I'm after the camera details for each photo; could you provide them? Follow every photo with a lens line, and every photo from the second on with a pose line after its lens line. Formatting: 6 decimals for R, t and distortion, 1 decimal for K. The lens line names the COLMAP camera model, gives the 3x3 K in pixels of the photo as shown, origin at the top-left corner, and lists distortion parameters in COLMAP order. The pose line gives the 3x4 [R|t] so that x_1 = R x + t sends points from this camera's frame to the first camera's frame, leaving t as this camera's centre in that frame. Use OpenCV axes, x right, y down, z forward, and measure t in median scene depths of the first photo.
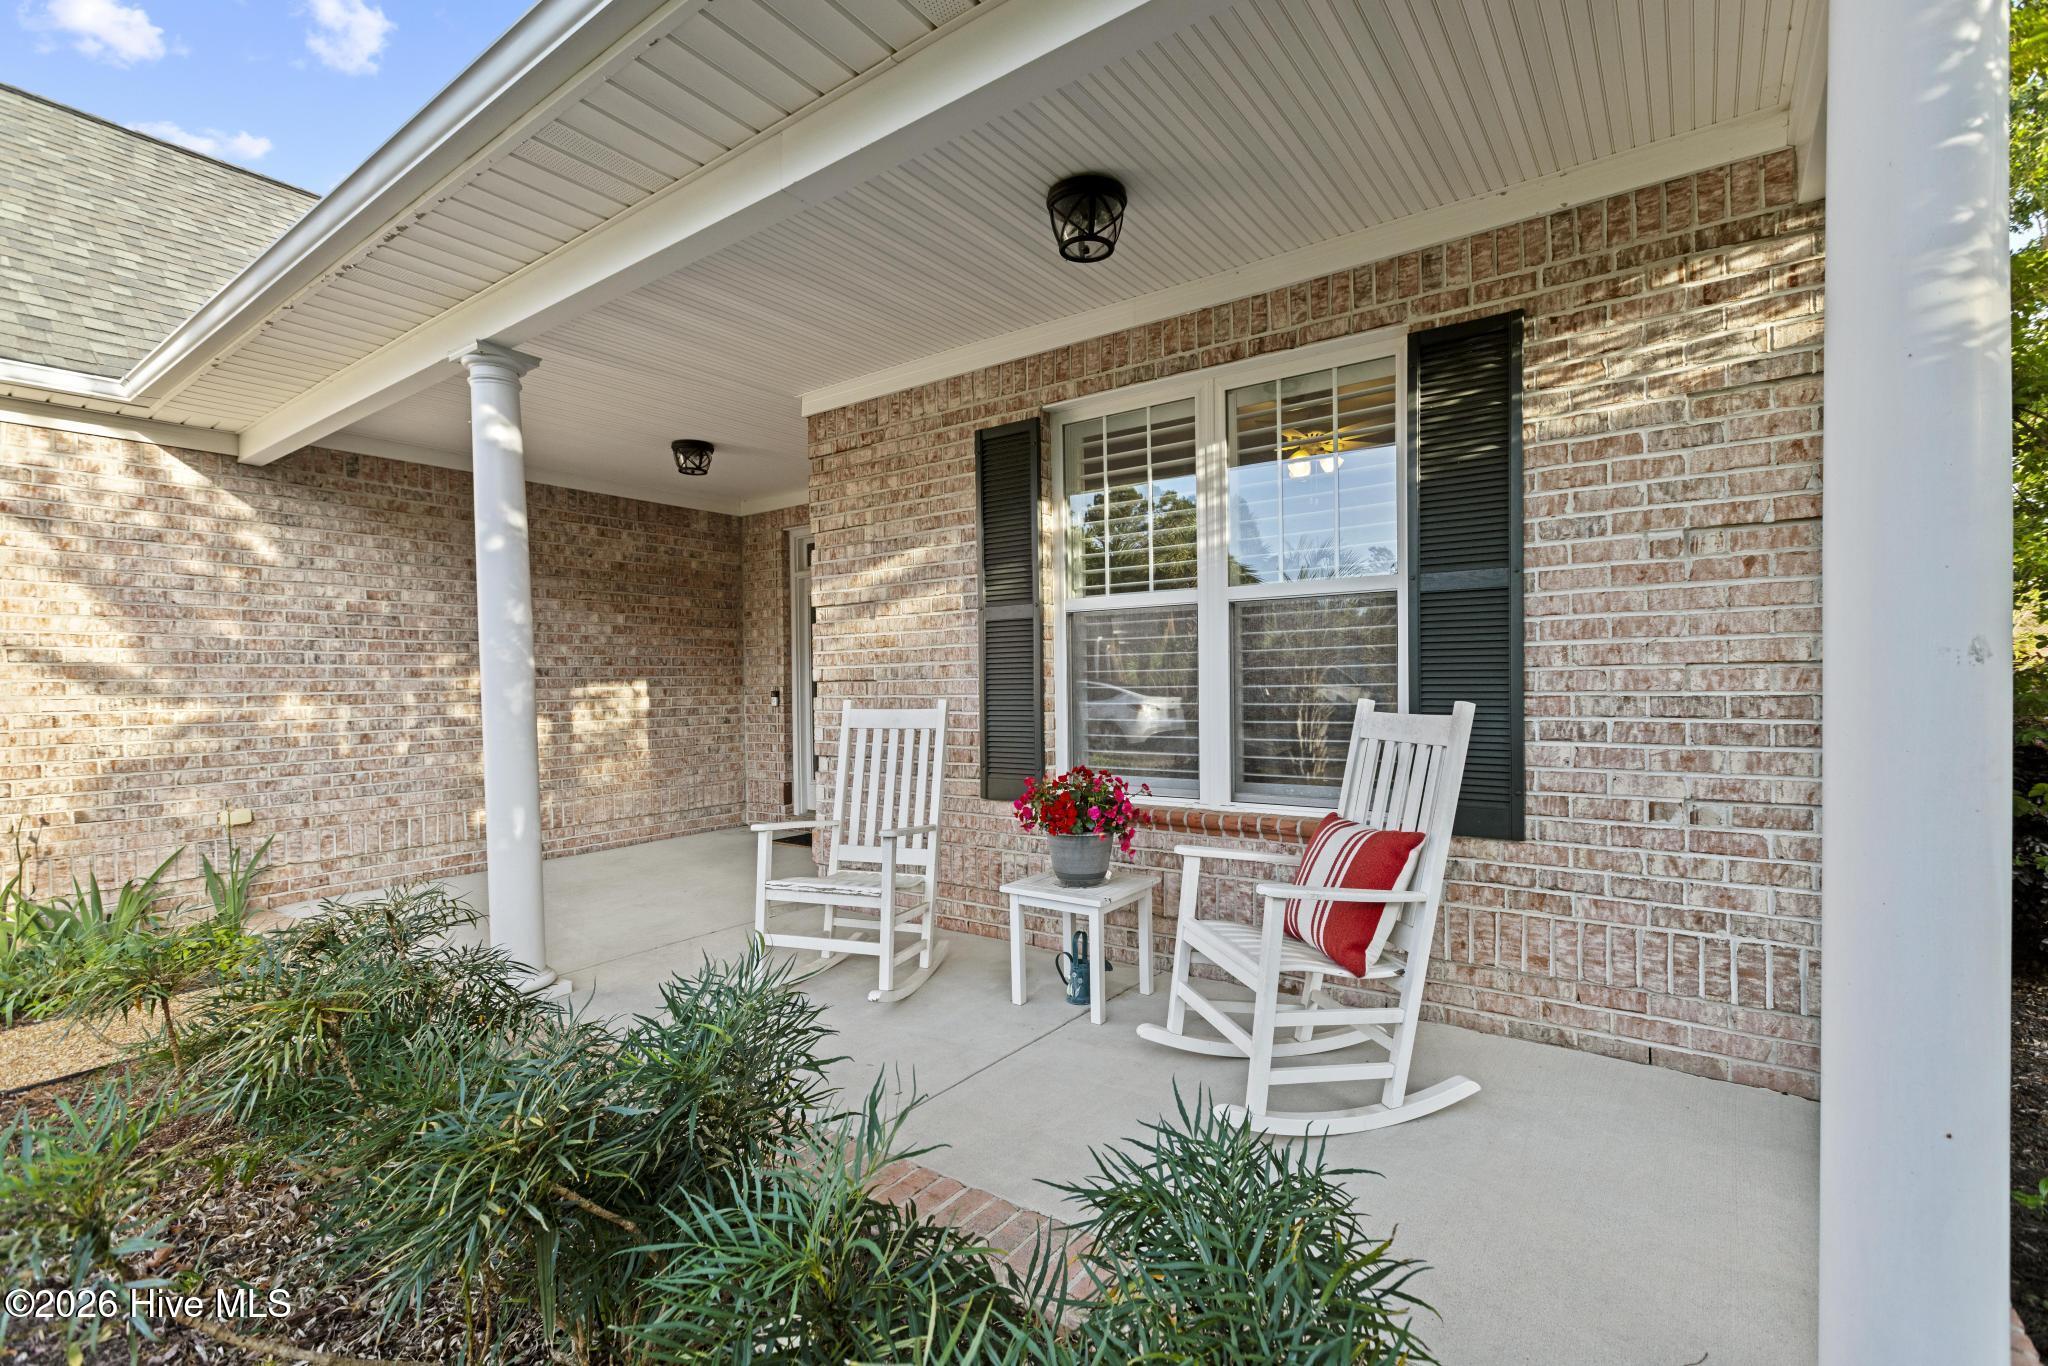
lens RADIAL K [[907.7, 0, 1028.1], [0, 907.7, 694.1], [0, 0, 1]] dist [0.005939, -0.000039]
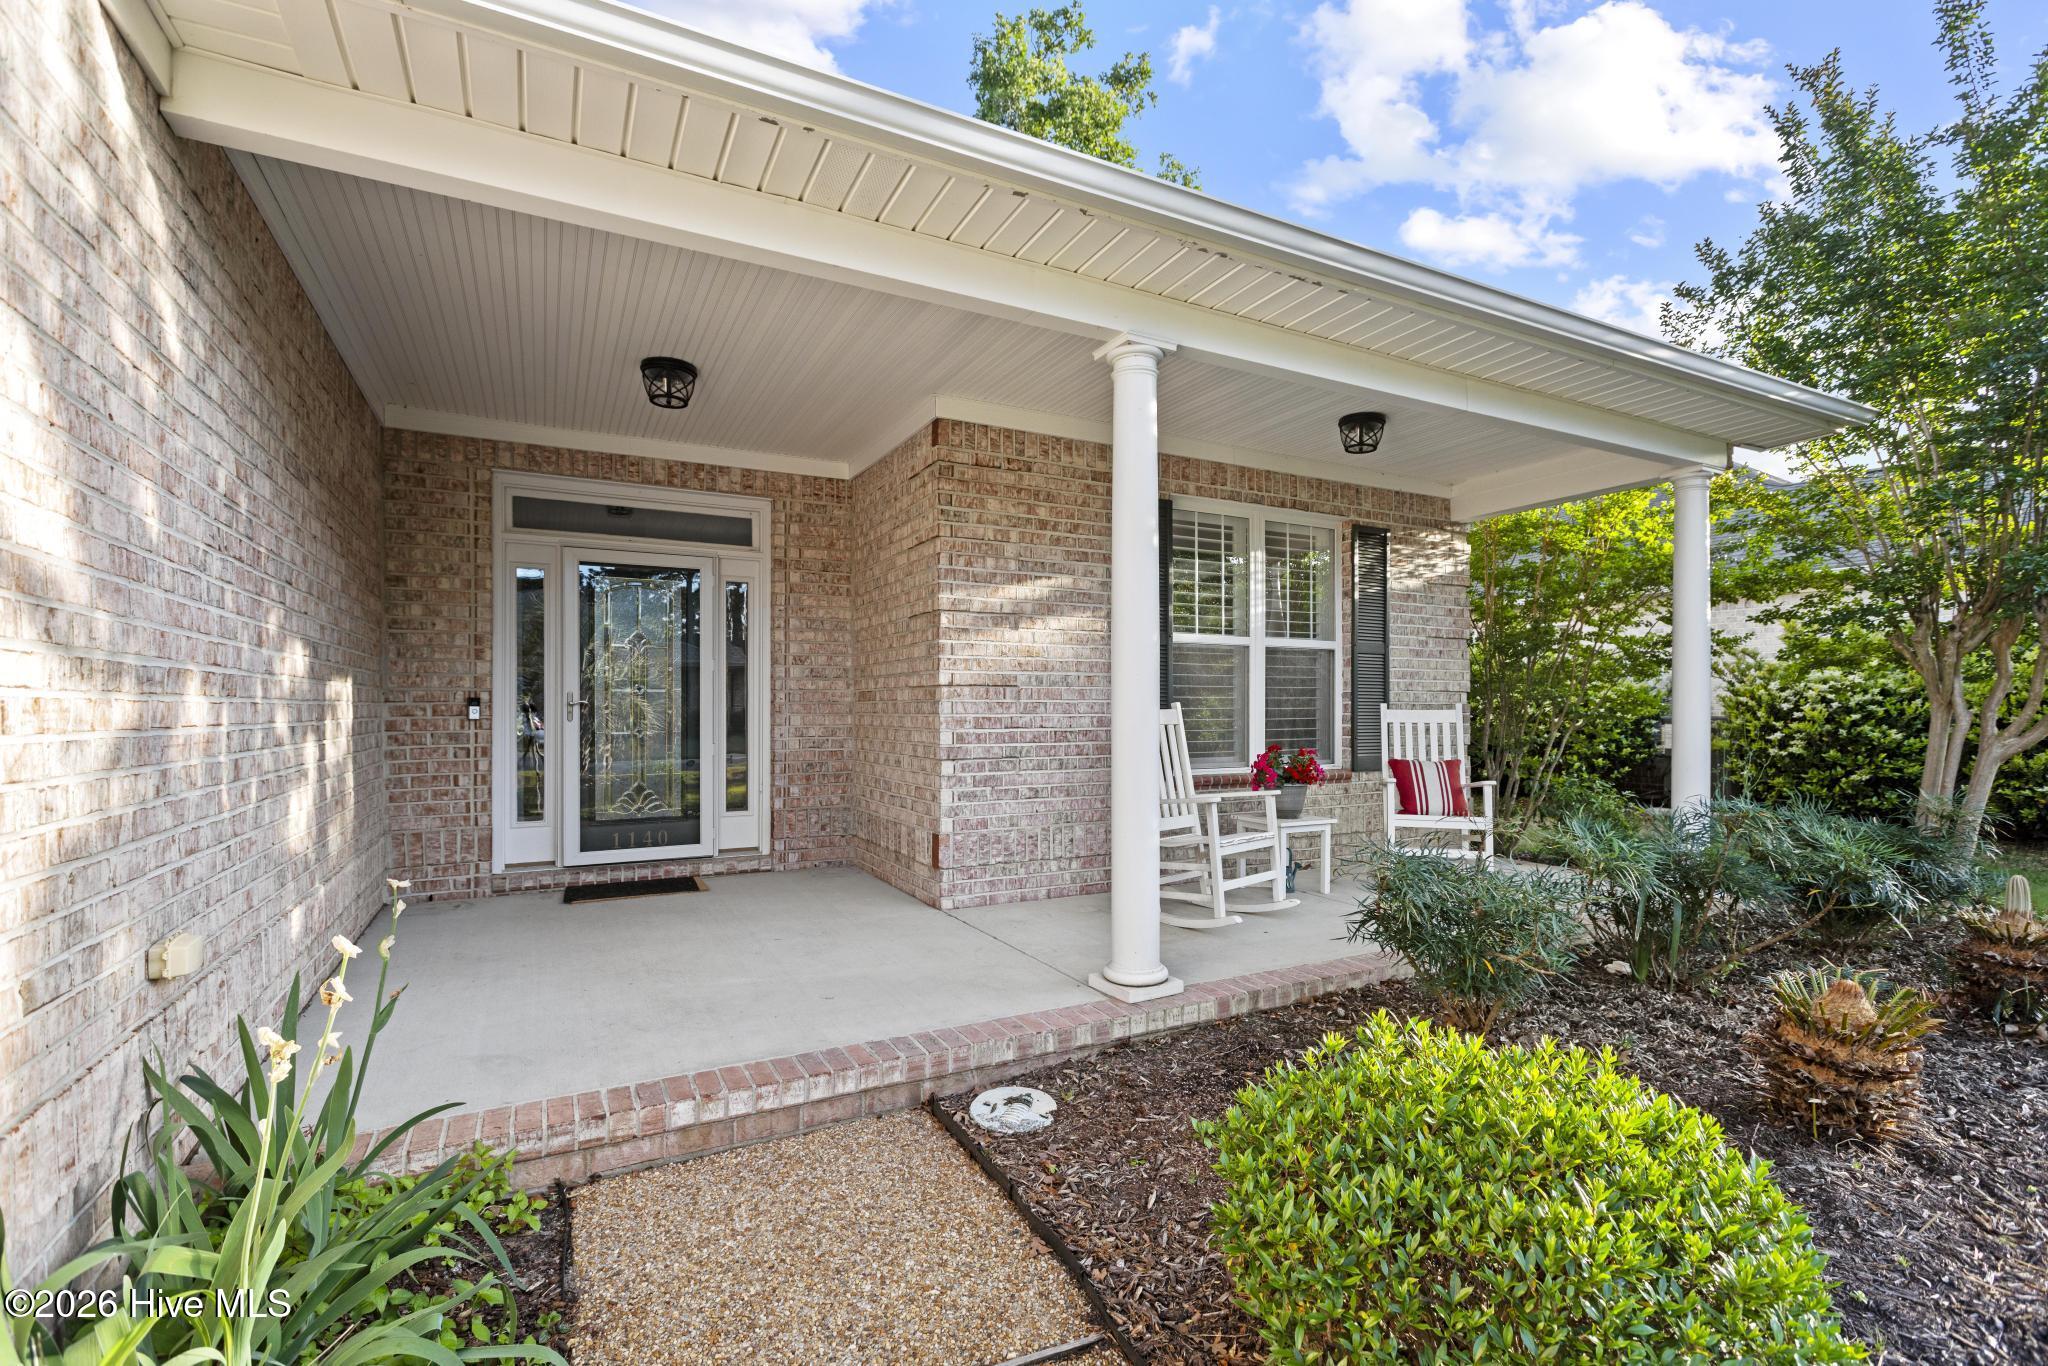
lens RADIAL K [[907.7, 0, 1028.1], [0, 907.7, 694.1], [0, 0, 1]] dist [0.005939, -0.000039]
pose [[0.433796, 0.019358, 0.900803, -1.166872], [0.006364, 0.999678, -0.024547, 0.021376], [-0.900988, 0.016382, 0.433534, 0.526032]]
